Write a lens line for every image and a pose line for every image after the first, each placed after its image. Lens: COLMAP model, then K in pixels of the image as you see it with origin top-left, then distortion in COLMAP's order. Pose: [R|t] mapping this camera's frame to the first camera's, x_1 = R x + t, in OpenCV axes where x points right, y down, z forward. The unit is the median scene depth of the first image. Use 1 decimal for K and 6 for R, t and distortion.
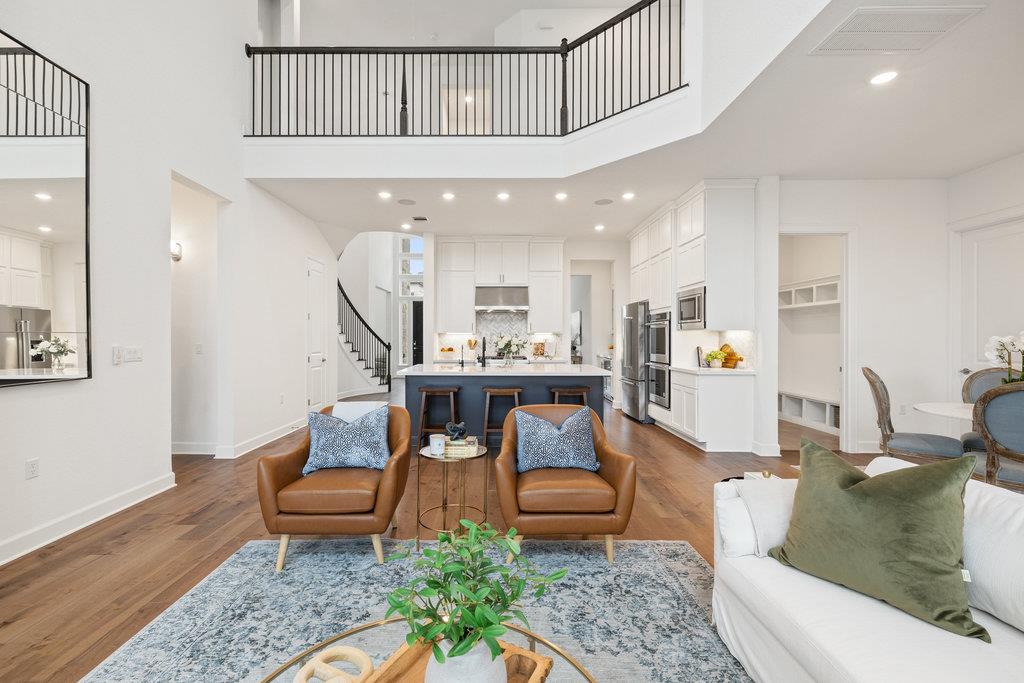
lens RADIAL K [[432.3, 0, 502.1], [0, 432.3, 340.4], [0, 0, 1]] dist [0.000802, 0.000179]
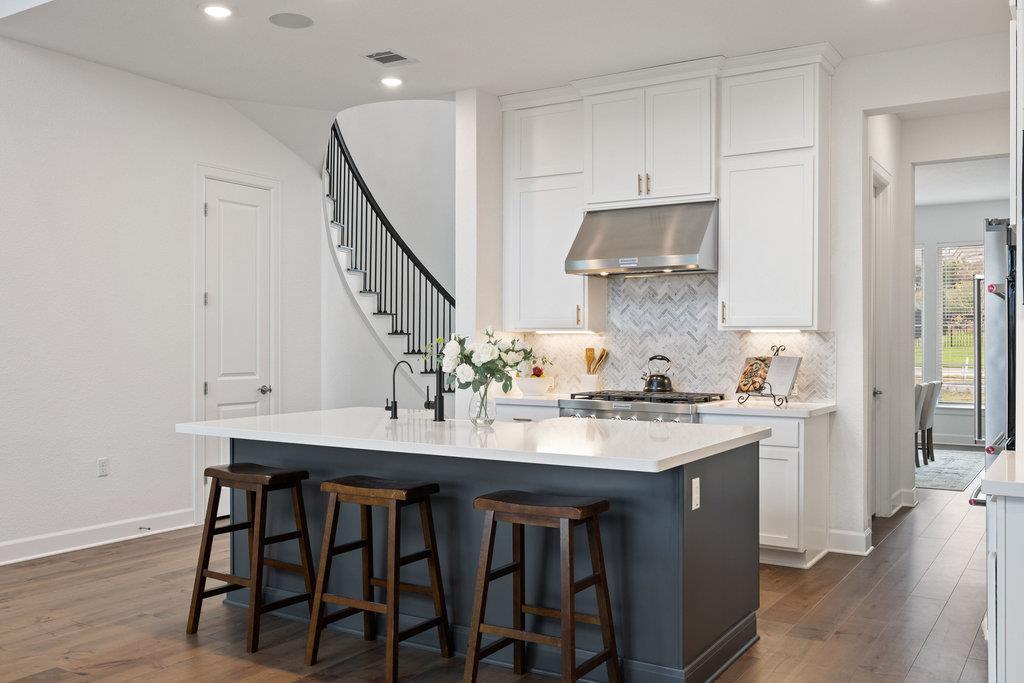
lens RADIAL K [[923.4, 0, 512.6], [0, 923.4, 336.4], [0, 0, 1]] dist [0.009607, -0.021071]
pose [[0.849483, -0.002759, -0.527608, 0.507291], [-0.003425, 0.999936, -0.010743, -0.004180], [0.527604, 0.010933, 0.849420, 0.410359]]
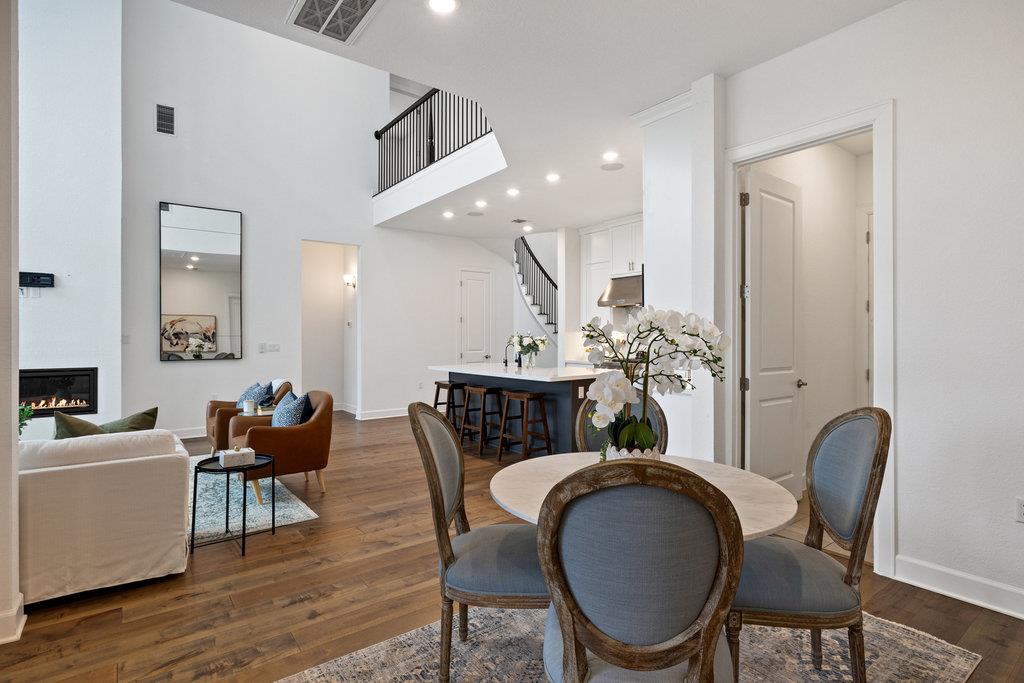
lens RADIAL K [[511.1, 0, 512.7], [0, 511.1, 335.0], [0, 0, 1]] dist [-0.010806, 0.000148]
pose [[0.619013, -0.005489, -0.785362, 0.982070], [-0.001279, 0.999967, -0.007998, -0.002186], [0.785380, 0.005955, 0.618986, 0.321148]]
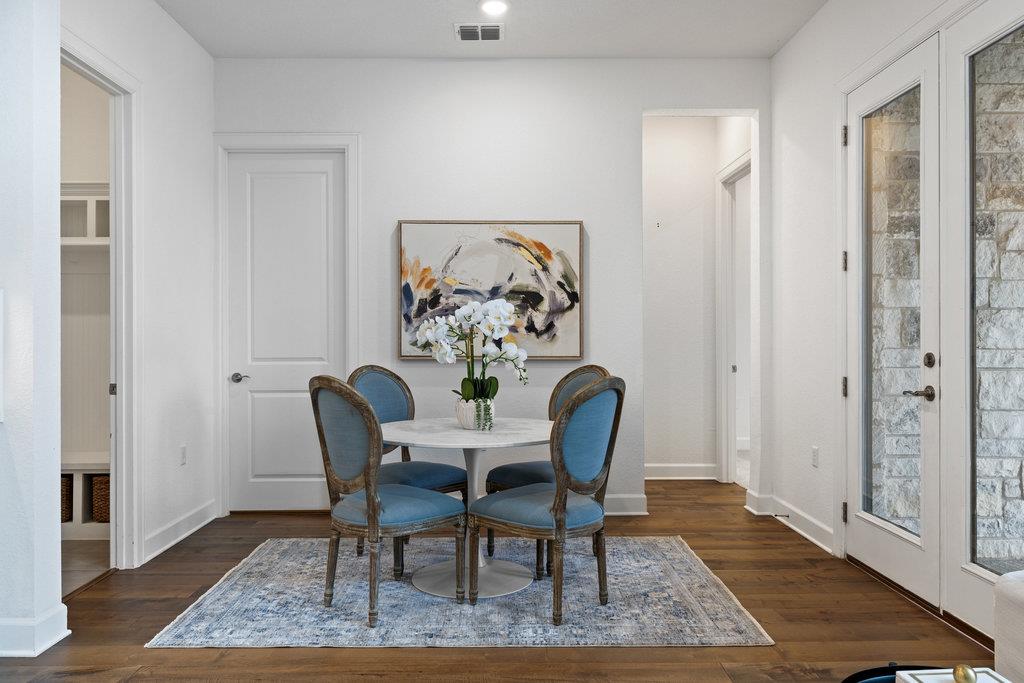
lens RADIAL K [[750.6, 0, 506.8], [0, 750.6, 335.4], [0, 0, 1]] dist [0.007846, 0.000152]
pose [[-0.023333, 0.003353, 0.999722, -0.014305], [0.008329, 0.999960, -0.003159, 0.016934], [-0.999693, 0.008253, -0.023360, 0.618263]]
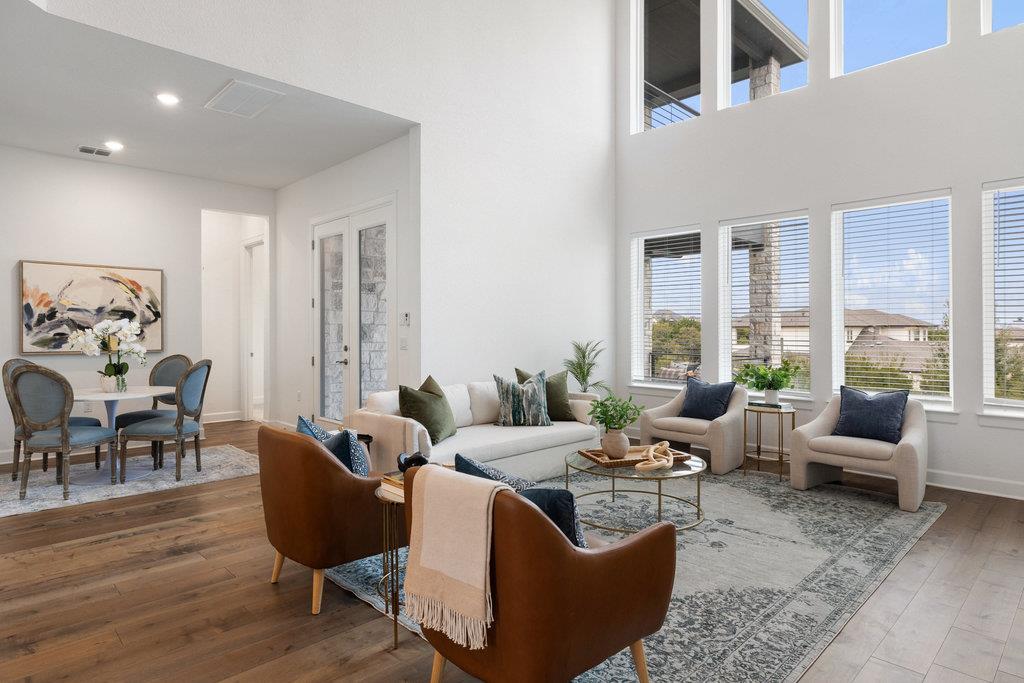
lens RADIAL K [[571.0, 0, 505.8], [0, 571.0, 331.5], [0, 0, 1]] dist [0.002635, -0.002464]
pose [[-0.696660, -0.000646, 0.717401, -0.483016], [0.006685, 0.999950, 0.007392, -0.003250], [-0.717370, 0.009945, -0.696621, 0.840378]]
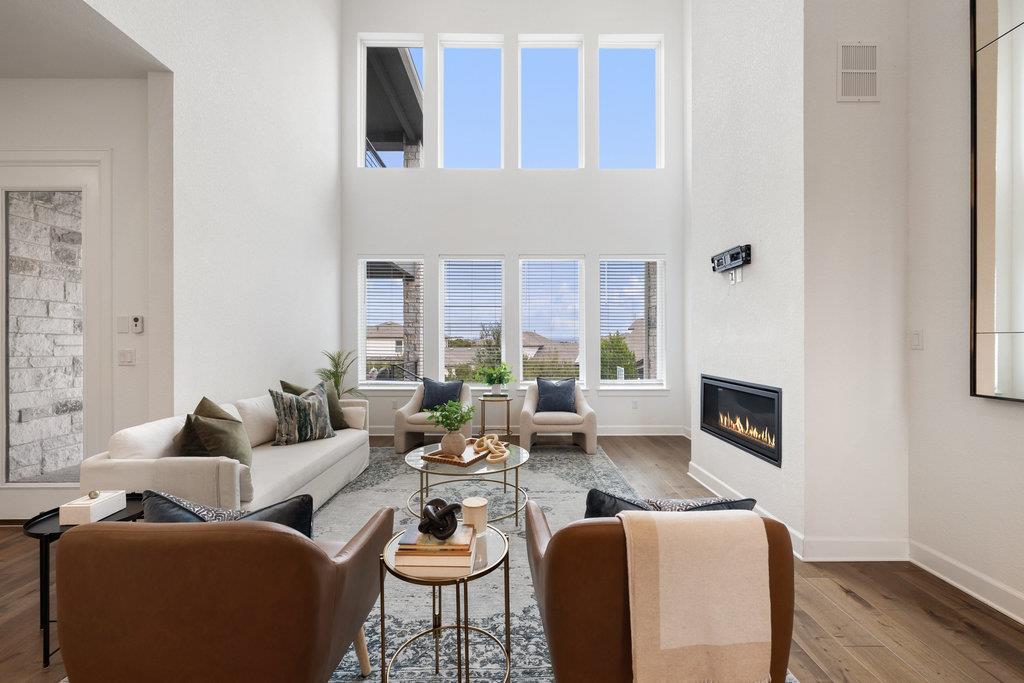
lens RADIAL K [[432.3, 0, 517.3], [0, 432.3, 334.6], [0, 0, 1]] dist [0.000802, 0.000179]
pose [[-0.999957, -0.000051, -0.009297, -0.133746], [-0.000010, 0.999990, -0.004395, -0.003561], [0.009297, -0.004395, -0.999947, 0.842628]]
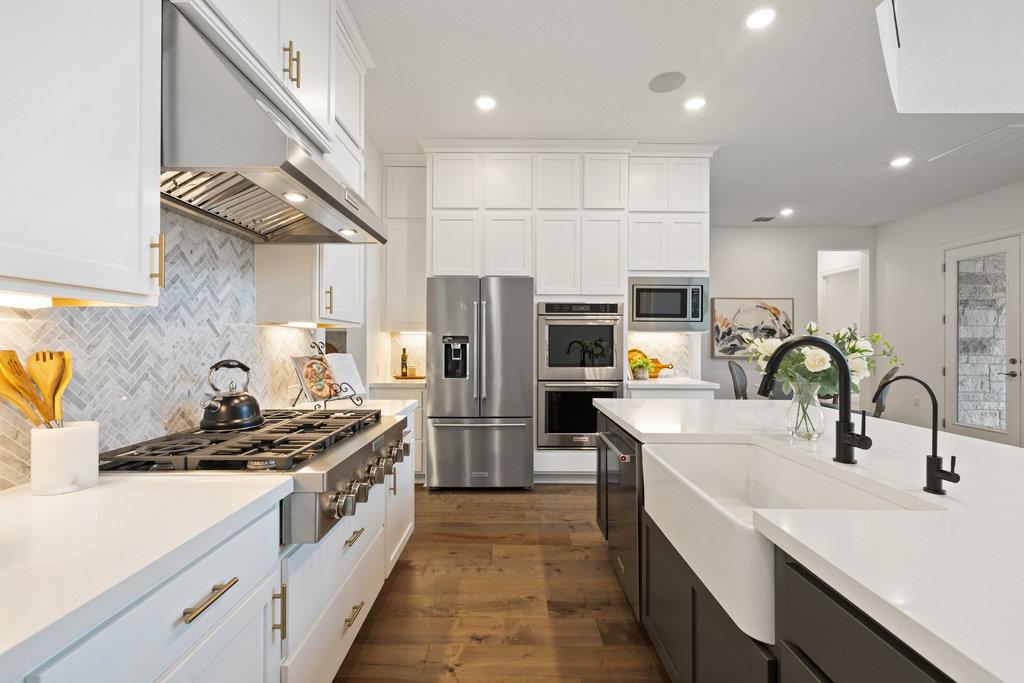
lens RADIAL K [[432.3, 0, 519.4], [0, 432.3, 334.4], [0, 0, 1]] dist [0.000802, 0.000179]
pose [[-0.018907, 0.018547, 0.999649, -0.321811], [0.002613, 0.999825, -0.018501, -0.005539], [-0.999818, 0.002262, -0.018952, 1.367991]]
